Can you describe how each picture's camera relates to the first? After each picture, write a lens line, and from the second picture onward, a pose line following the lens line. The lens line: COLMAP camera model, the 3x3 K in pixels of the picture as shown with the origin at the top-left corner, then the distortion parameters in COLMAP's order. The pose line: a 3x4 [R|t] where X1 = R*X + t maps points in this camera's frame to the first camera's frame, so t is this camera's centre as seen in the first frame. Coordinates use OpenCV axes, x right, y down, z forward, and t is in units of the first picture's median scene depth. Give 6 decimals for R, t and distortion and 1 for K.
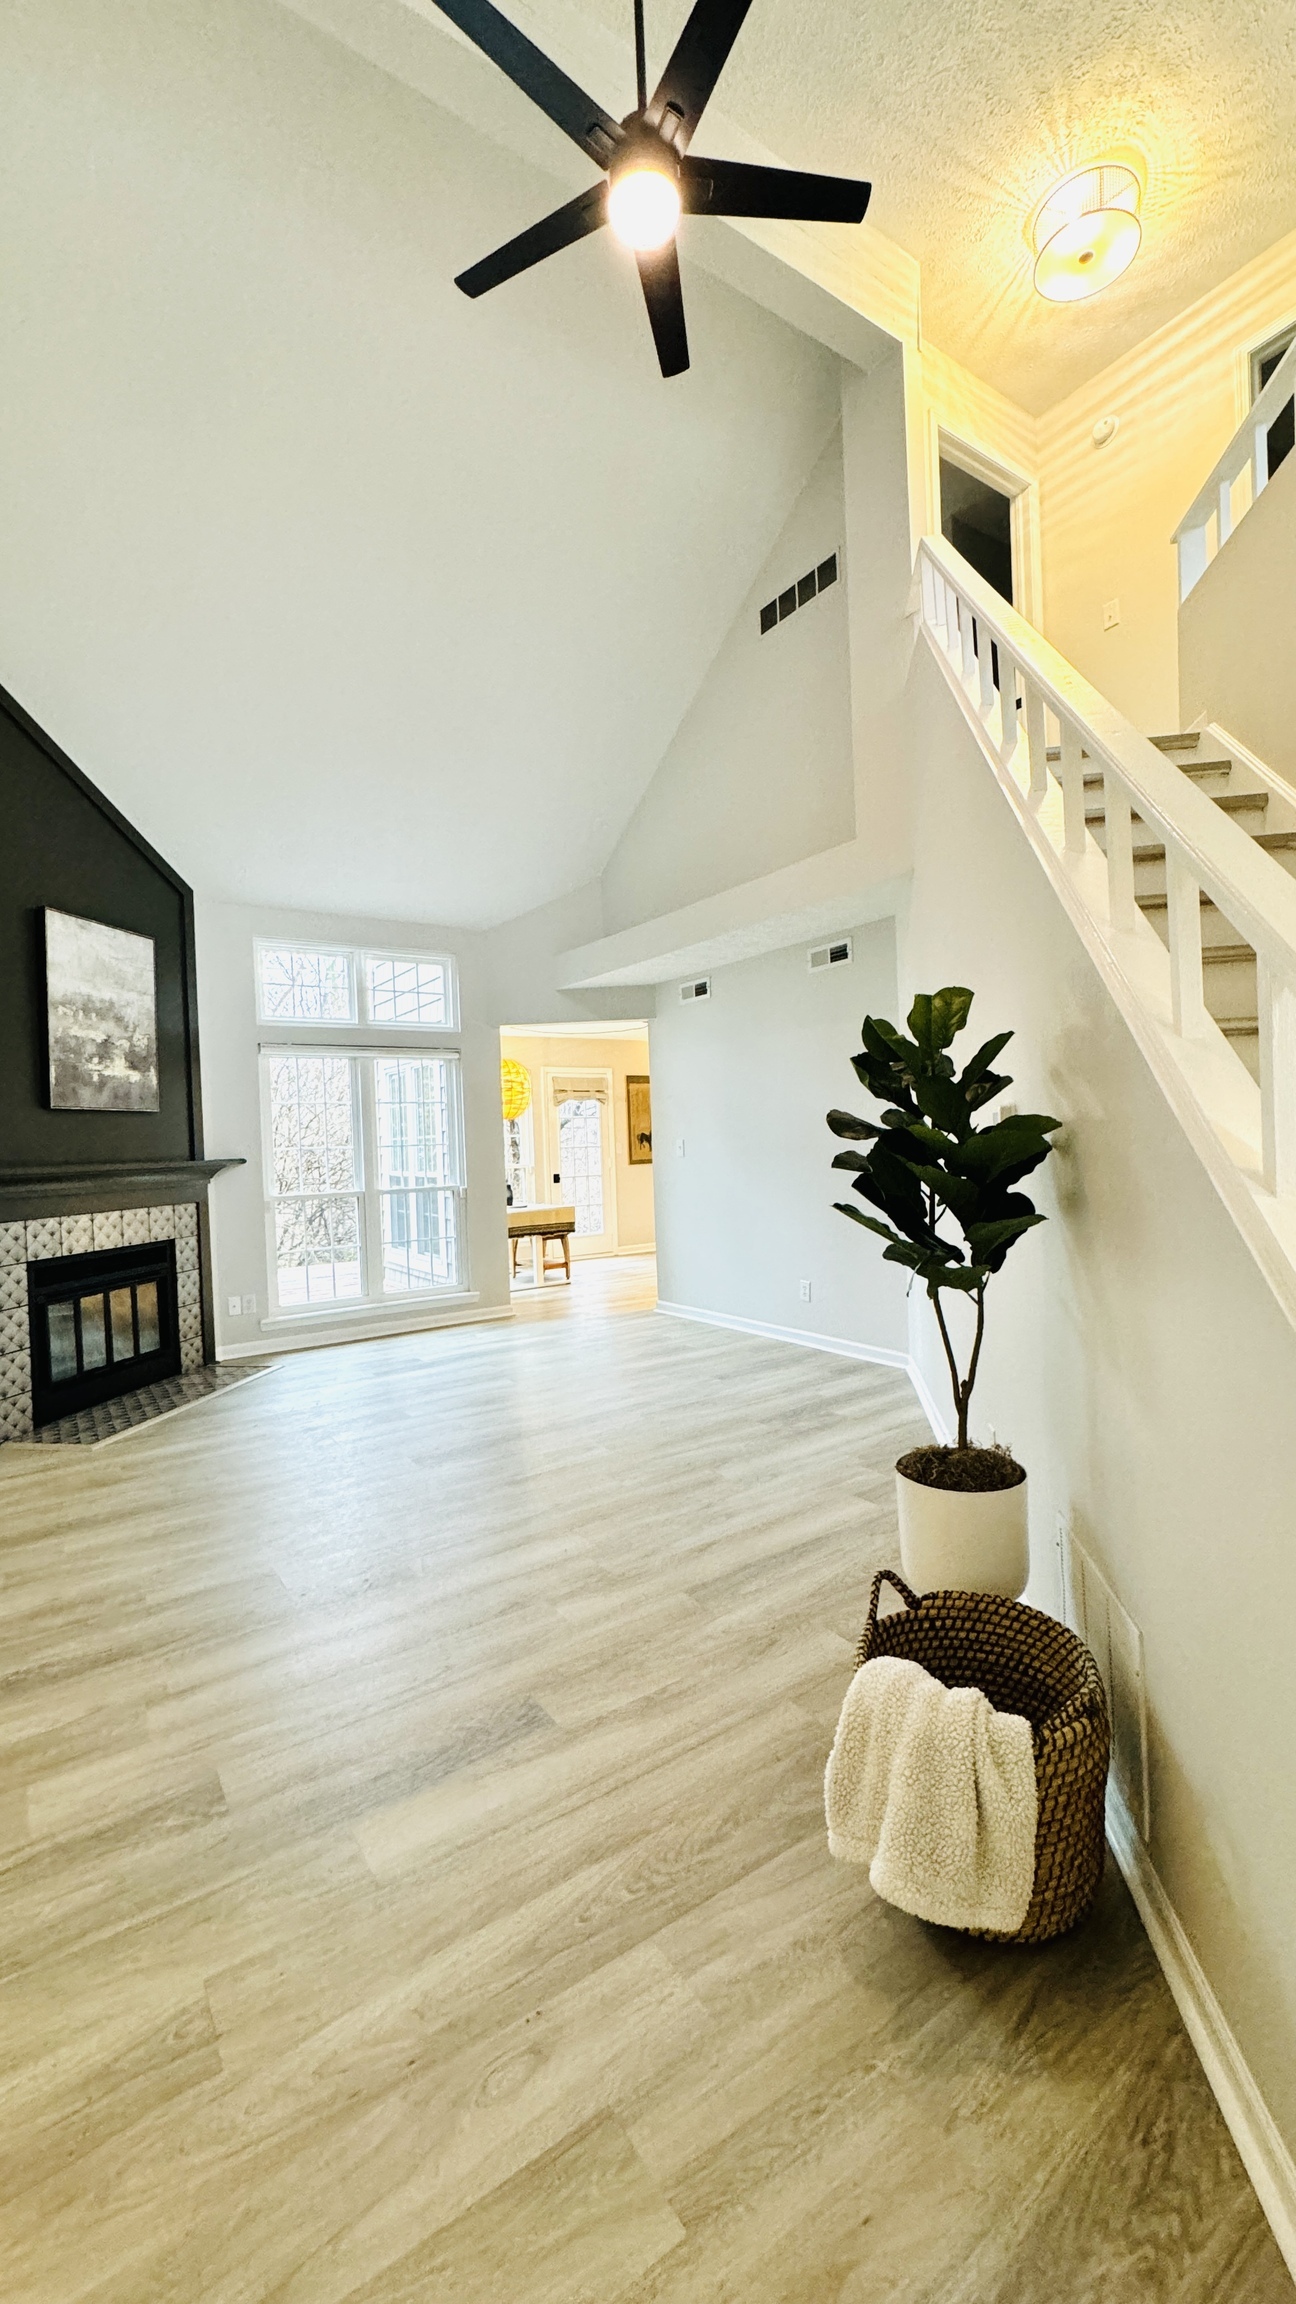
lens RADIAL K [[913.9, 0, 654.3], [0, 913.9, 1146.2], [0, 0, 1]] dist [-0.006311, 0.000984]
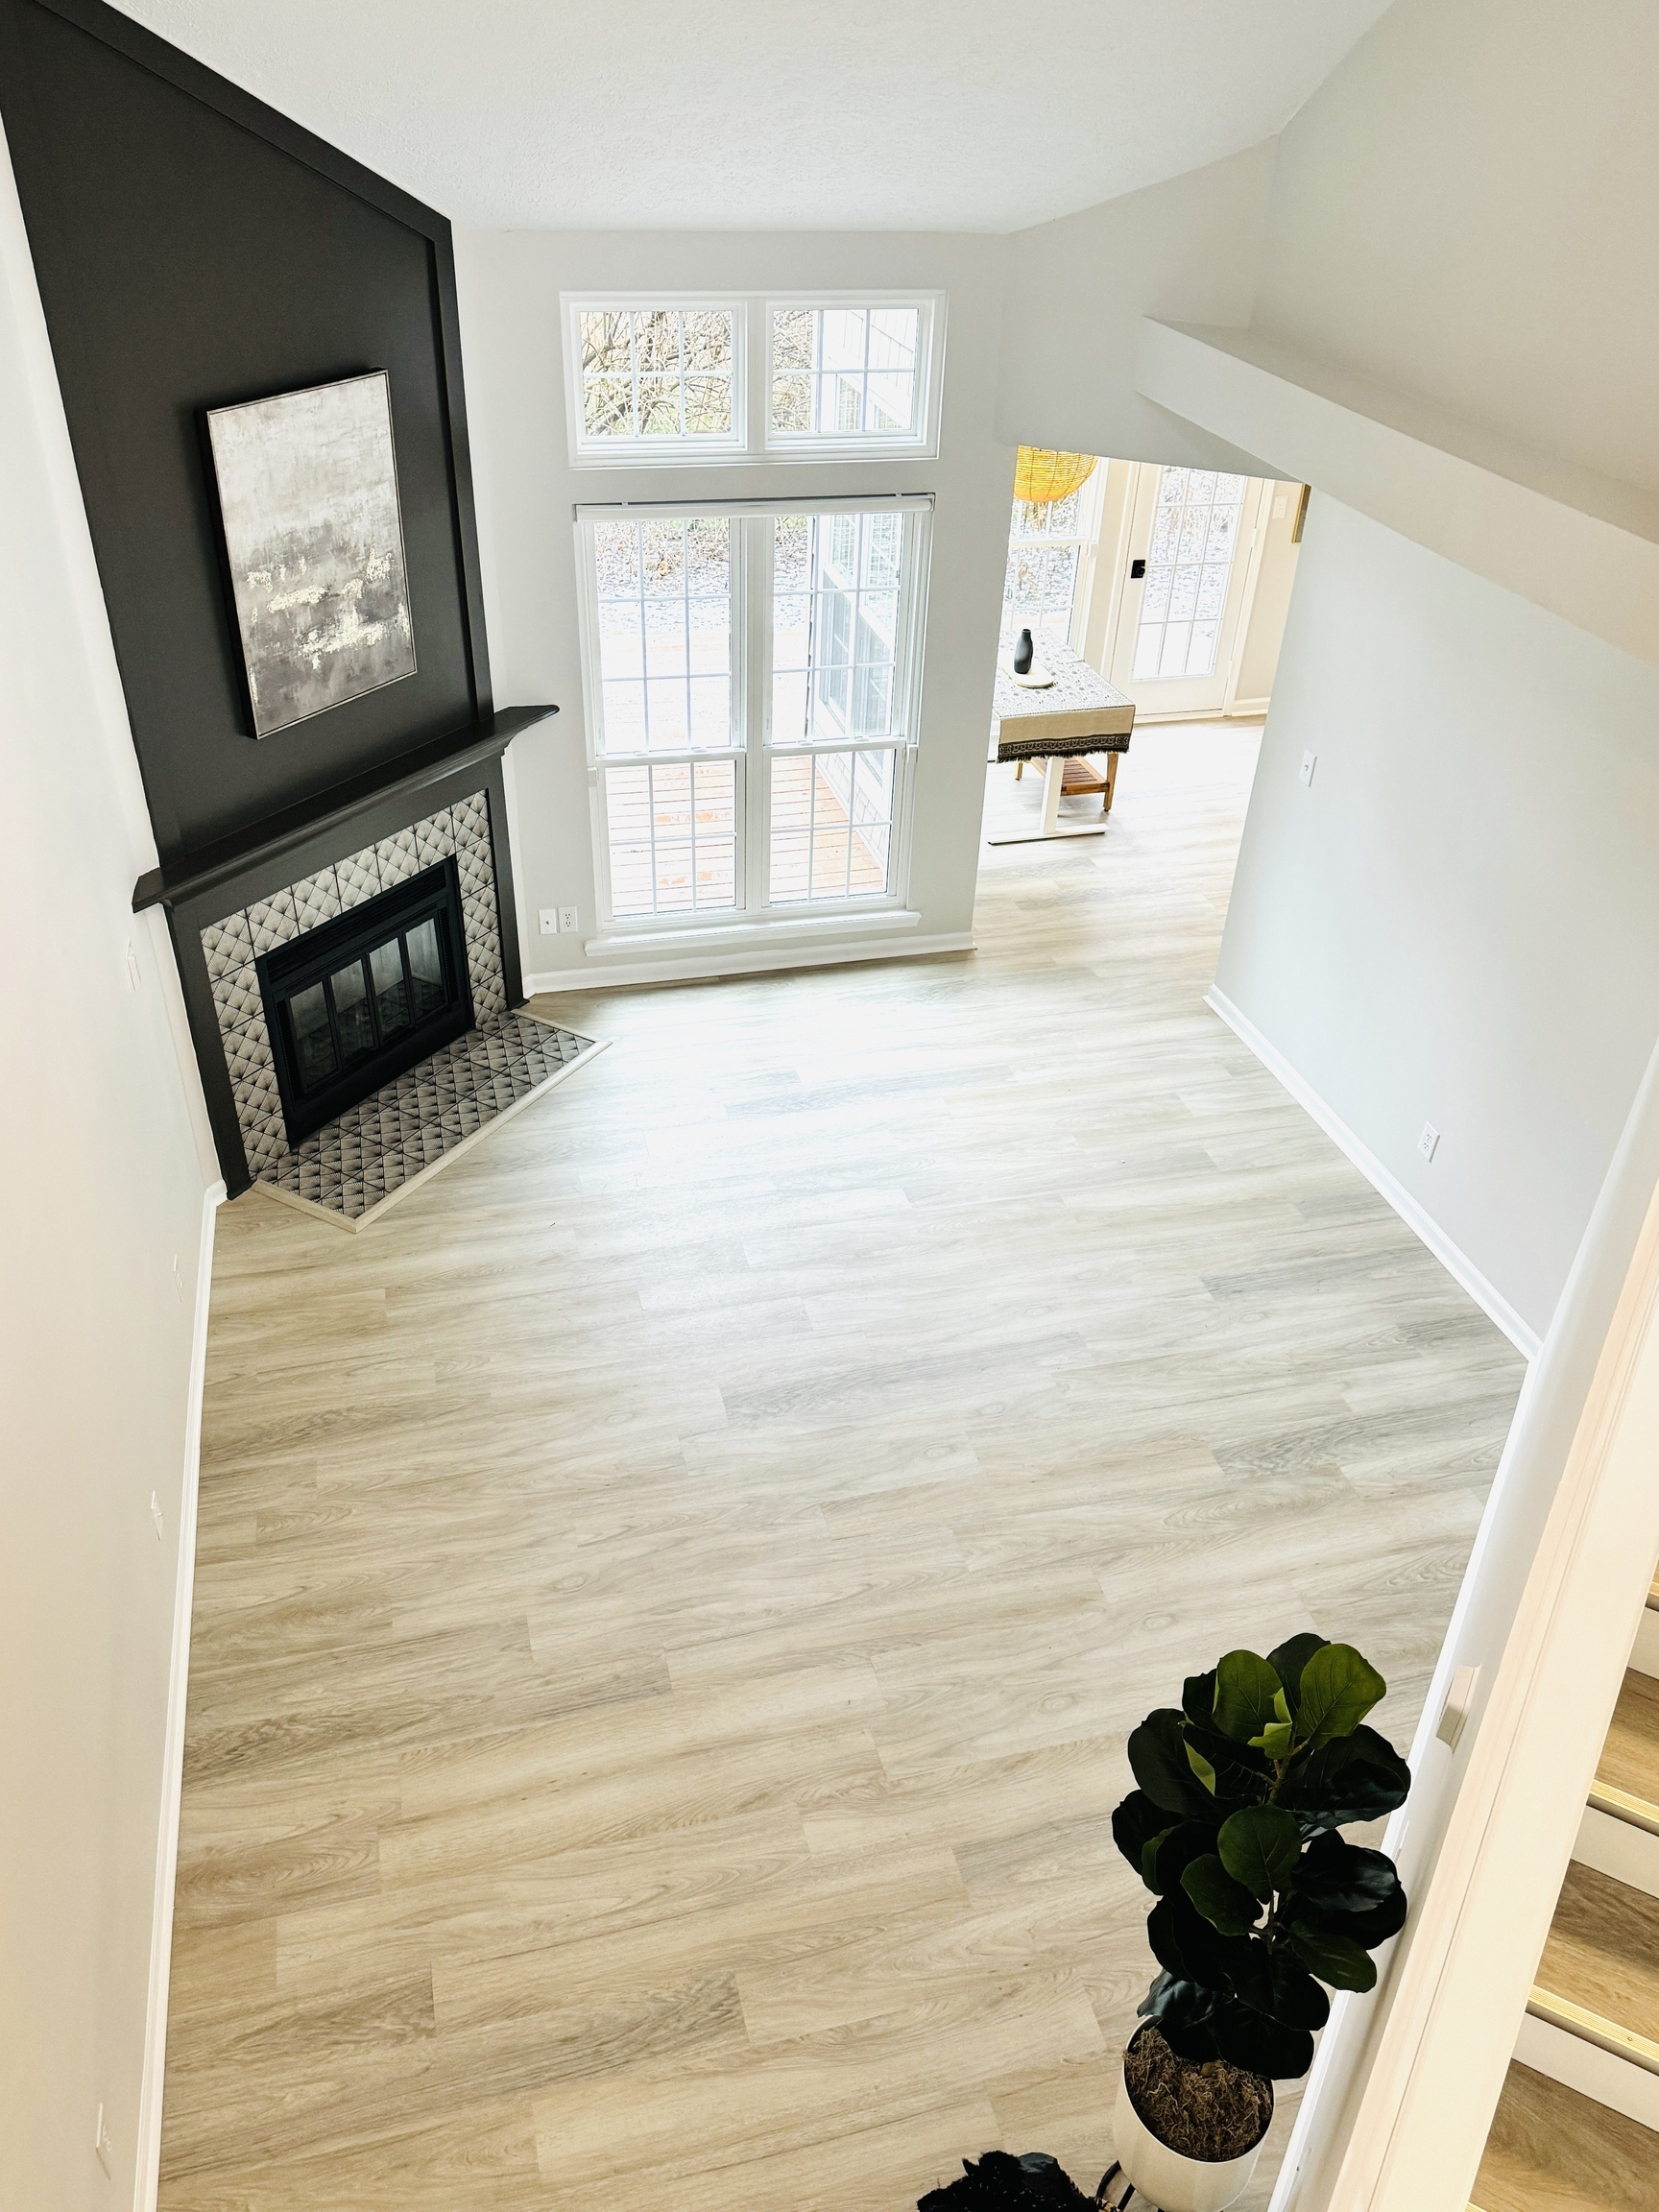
lens RADIAL K [[1664.4, 0, 825.2], [0, 1664.4, 1110.9], [0, 0, 1]] dist [0.077204, -0.108991]
pose [[0.938385, 0.246191, -0.242534, 0.073544], [-0.068539, 0.820432, 0.567622, -0.531016], [0.338726, -0.516025, 0.786755, 0.056625]]
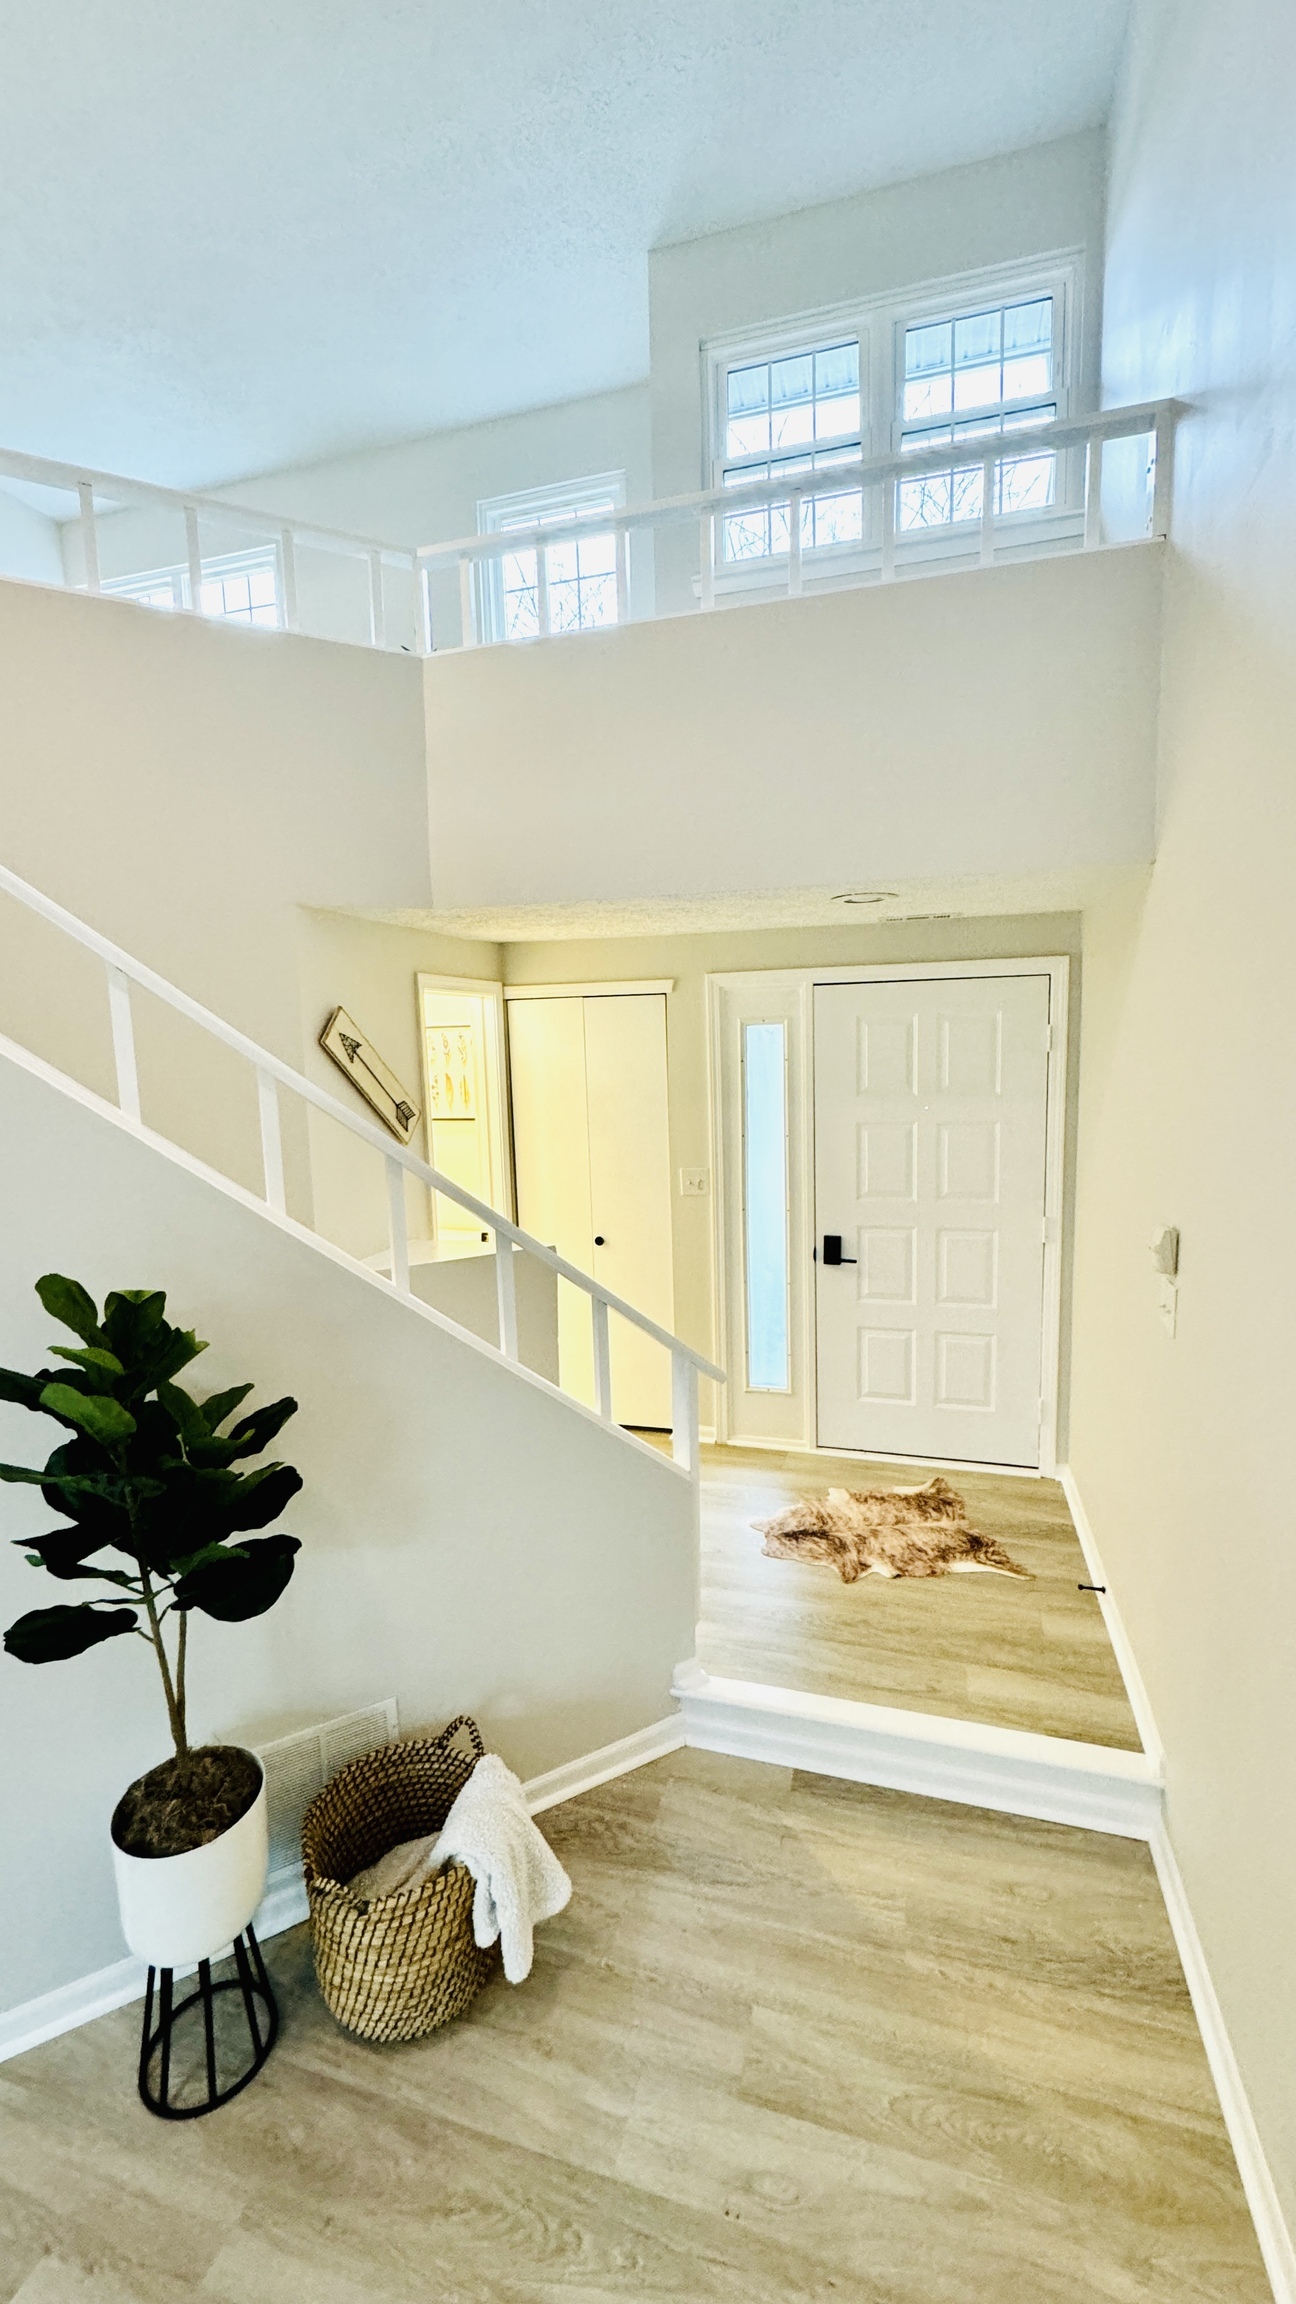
lens RADIAL K [[913.9, 0, 646.7], [0, 913.9, 1150.9], [0, 0, 1]] dist [-0.006311, 0.000984]
pose [[-0.627361, -0.046341, 0.777349, -0.267895], [0.050905, 0.993652, 0.100318, -0.151699], [-0.777063, 0.102506, -0.621019, 0.494727]]
